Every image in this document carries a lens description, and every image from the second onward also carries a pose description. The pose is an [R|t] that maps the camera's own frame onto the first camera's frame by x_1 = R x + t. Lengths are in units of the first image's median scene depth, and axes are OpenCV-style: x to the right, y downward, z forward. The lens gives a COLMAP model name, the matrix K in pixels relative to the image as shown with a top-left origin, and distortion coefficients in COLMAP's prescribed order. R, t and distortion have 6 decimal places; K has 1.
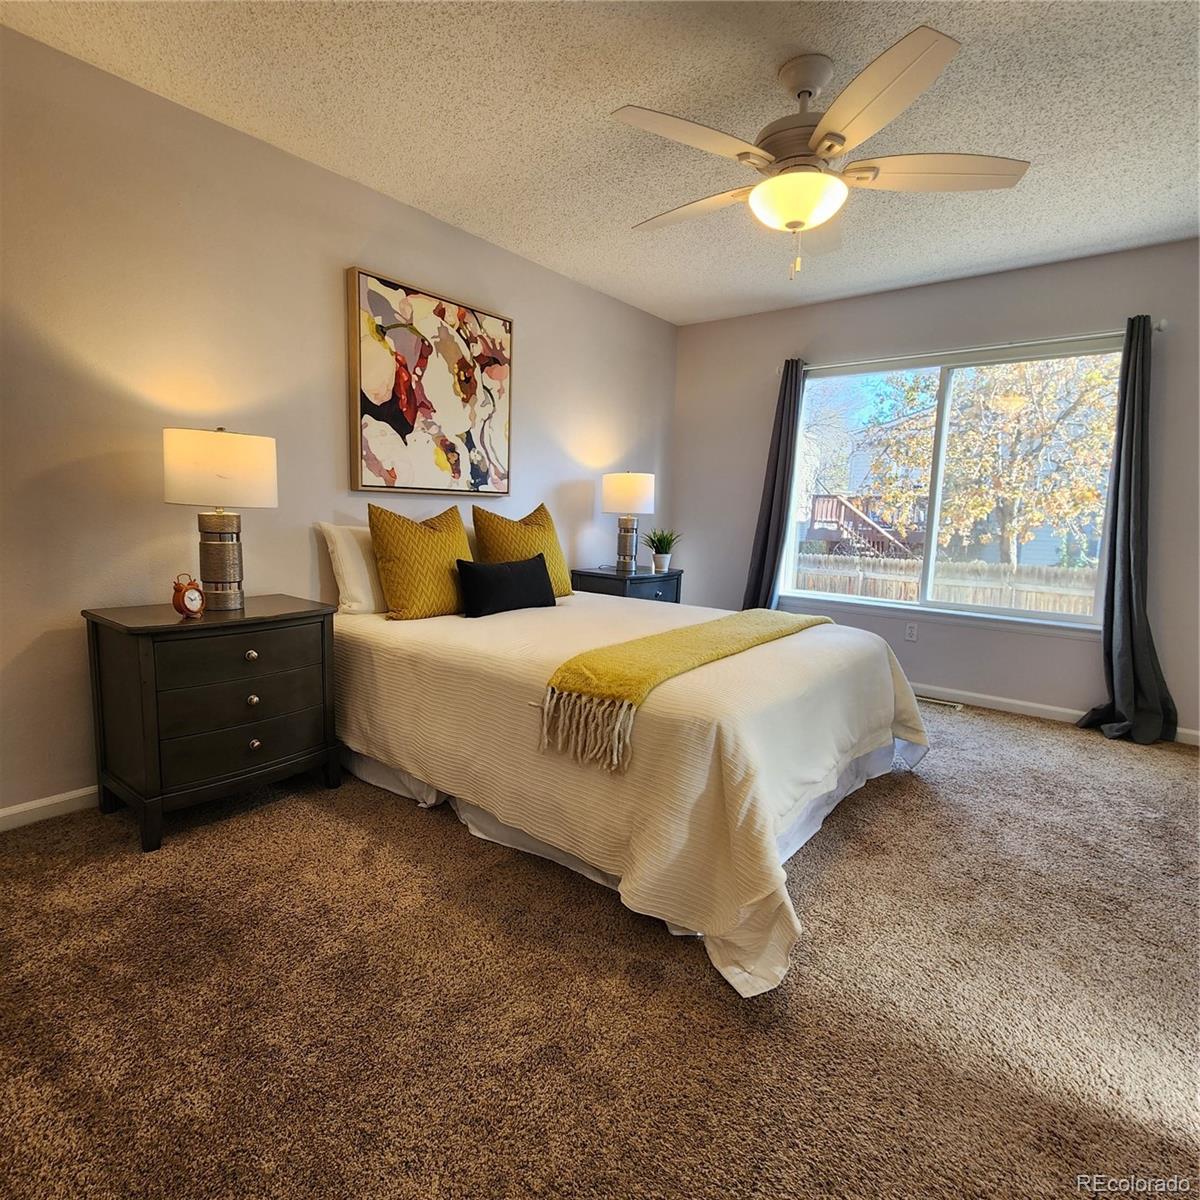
lens RADIAL K [[654.5, 0, 592.5], [0, 654.5, 605.7], [0, 0, 1]] dist [-0.002041, -0.000553]
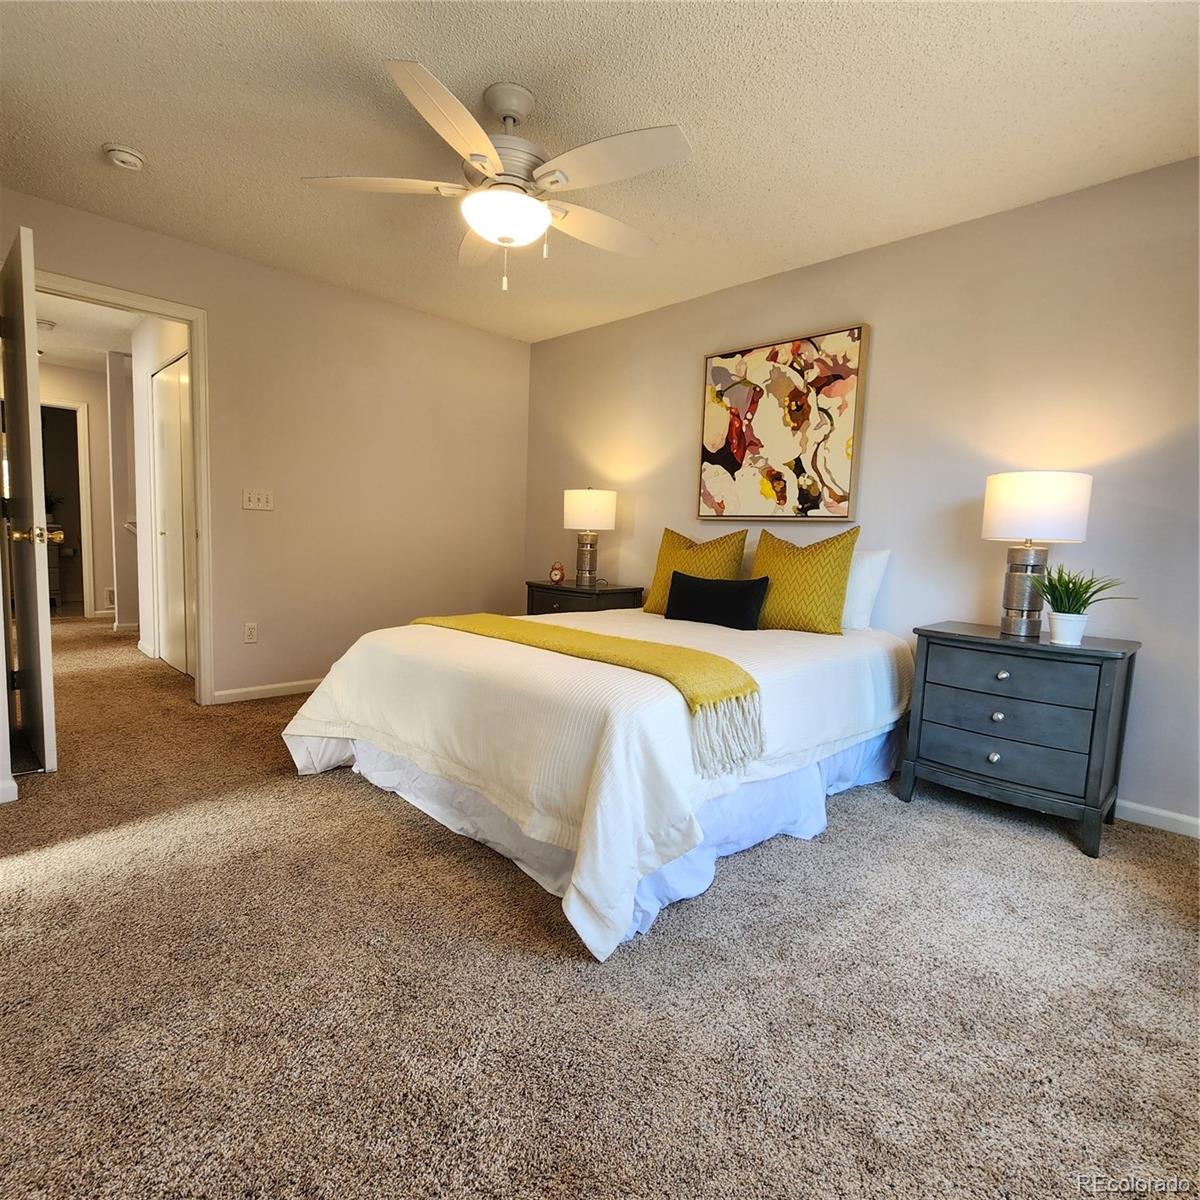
lens RADIAL K [[654.5, 0, 593.8], [0, 654.5, 593.9], [0, 0, 1]] dist [-0.002041, -0.000553]
pose [[-0.114516, 0.064861, -0.991302, 0.884902], [-0.176225, 0.980714, 0.084526, -0.092973], [0.977666, 0.184372, -0.100878, 0.856637]]
